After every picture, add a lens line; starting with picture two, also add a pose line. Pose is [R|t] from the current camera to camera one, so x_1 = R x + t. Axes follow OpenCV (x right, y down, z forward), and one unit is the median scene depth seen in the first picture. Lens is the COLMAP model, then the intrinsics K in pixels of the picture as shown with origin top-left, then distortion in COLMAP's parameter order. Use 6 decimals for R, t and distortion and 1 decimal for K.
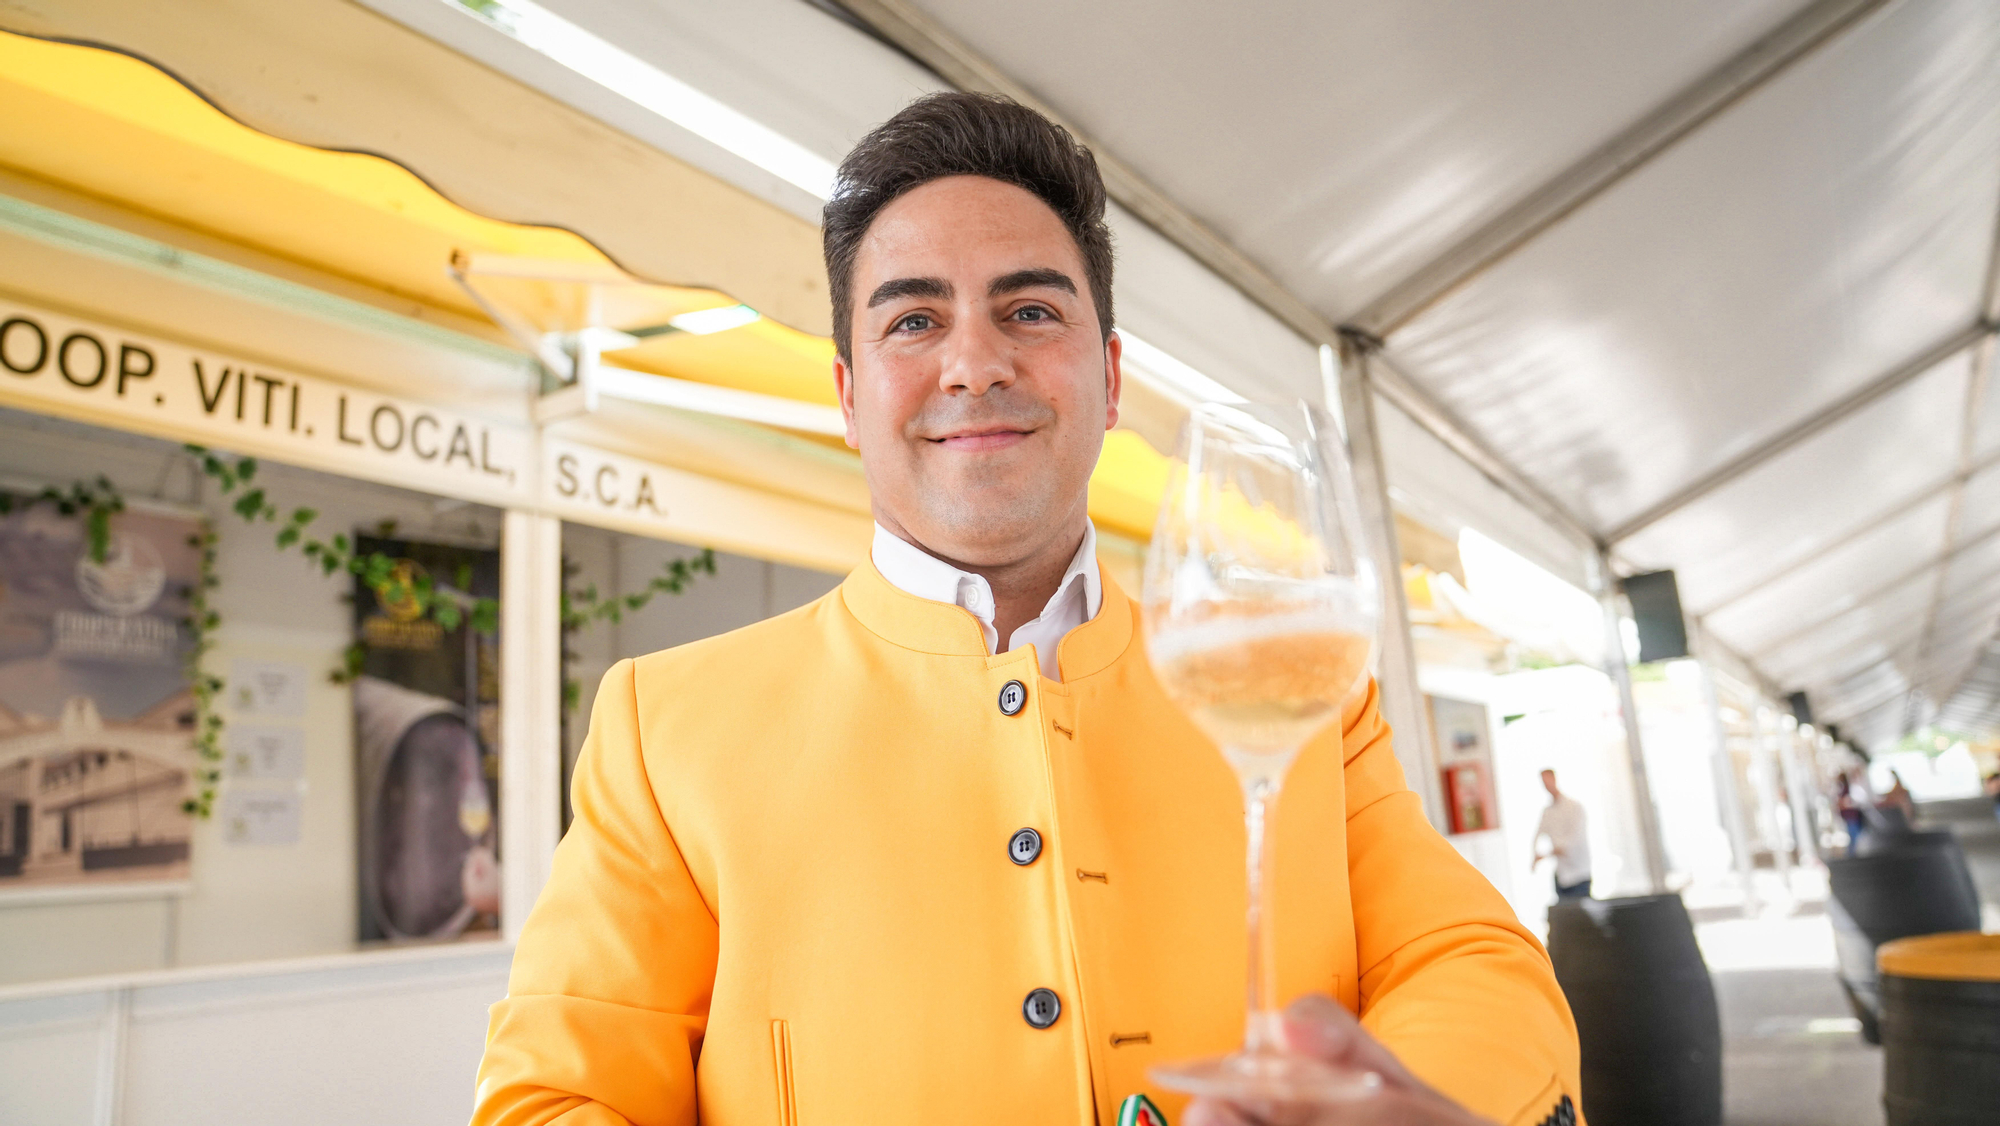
lens RADIAL K [[1449.2, 0, 1008.8], [0, 1449.2, 572.8], [0, 0, 1]] dist [-0.117933, 0.094960]
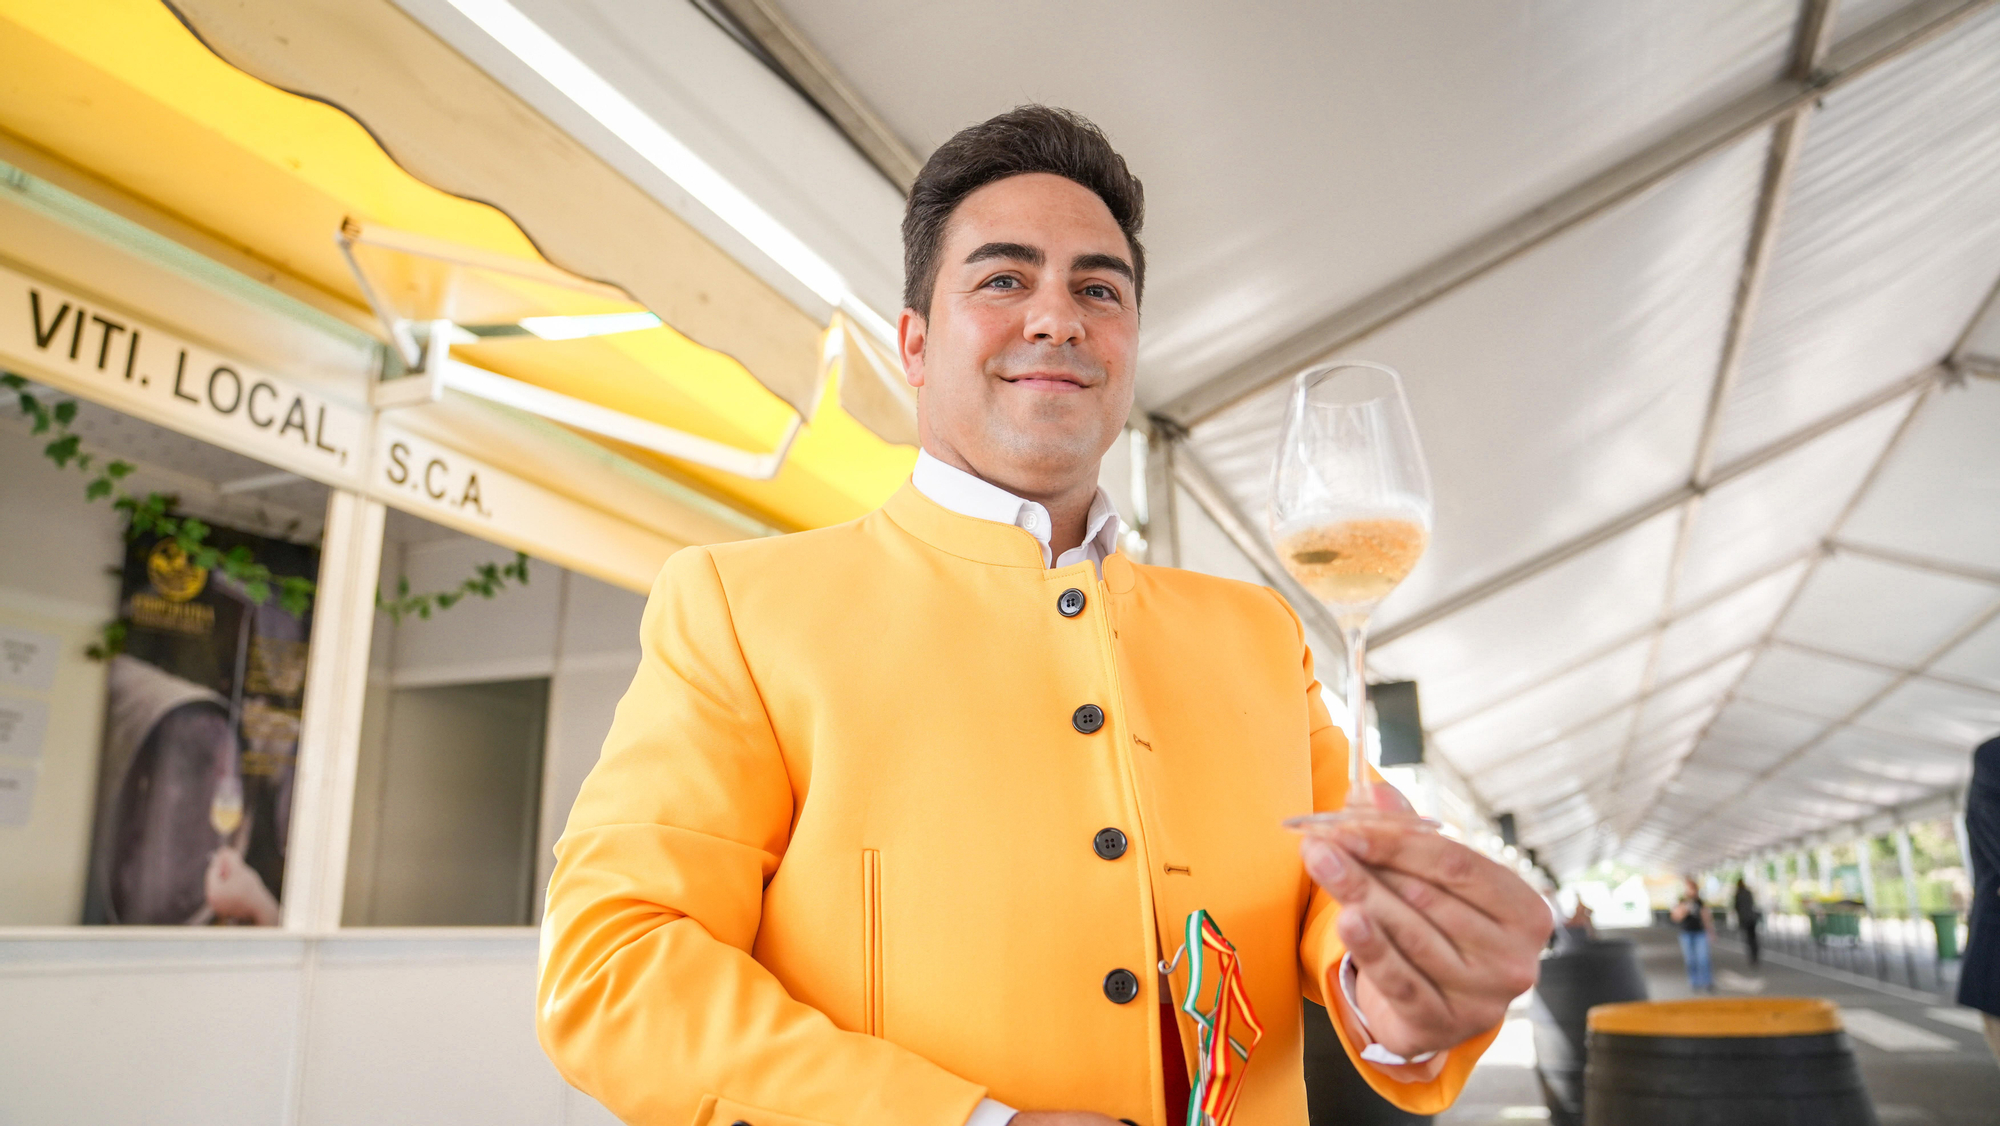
lens RADIAL K [[1449.2, 0, 999.5], [0, 1449.2, 545.9], [0, 0, 1]] dist [-0.117933, 0.094960]
pose [[0.980288, 0.106430, 0.166459, -0.058834], [-0.093170, 0.991967, -0.085561, 0.034380], [-0.174228, 0.068365, 0.982329, -0.034058]]
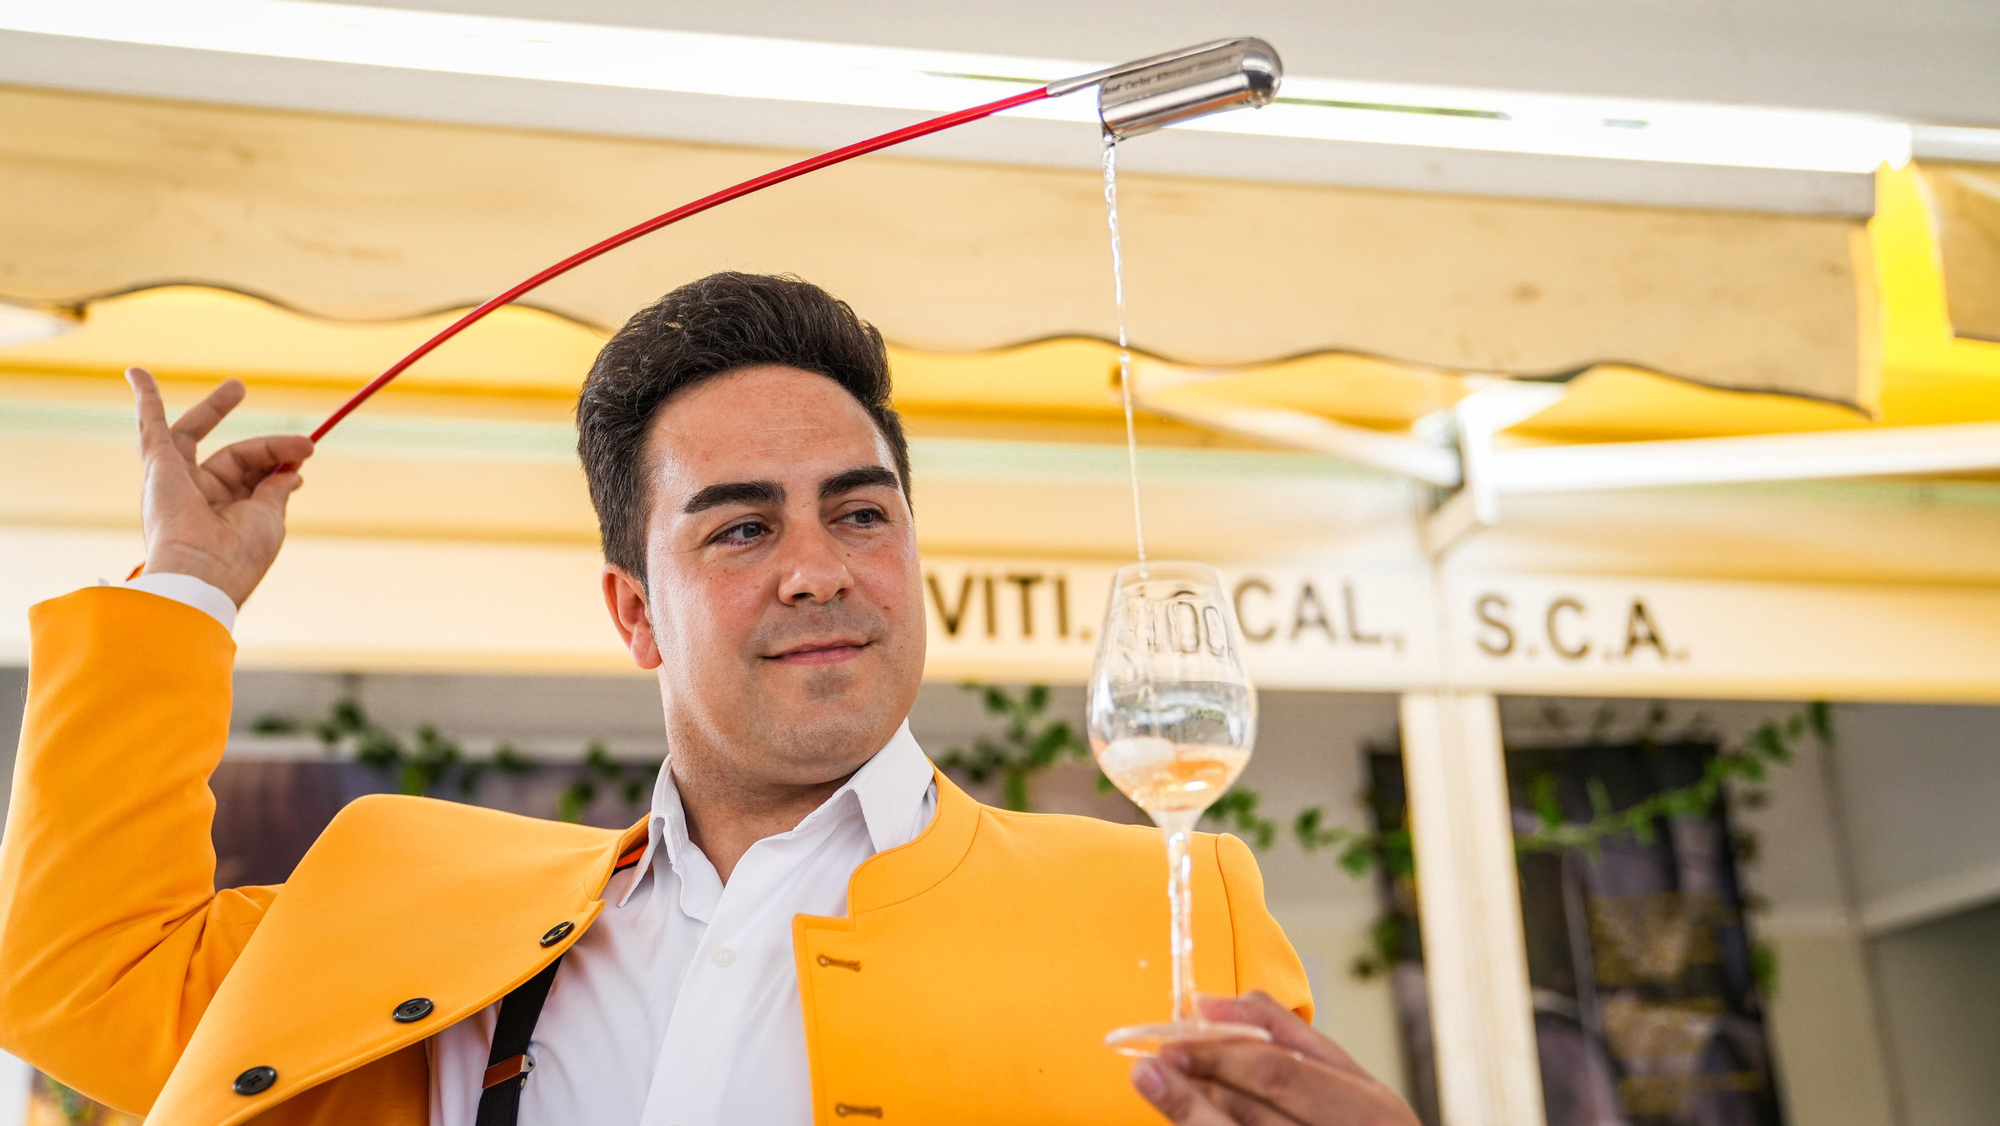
lens RADIAL K [[2580.9, 0, 955.8], [0, 2580.9, 540.0], [0, 0, 1]] dist [0.177313, 0.000000]
pose [[0.750470, -0.192312, -0.632306, 0.255298], [0.139396, 0.981264, -0.132999, 0.016004], [0.646036, 0.011671, 0.763217, -0.044765]]
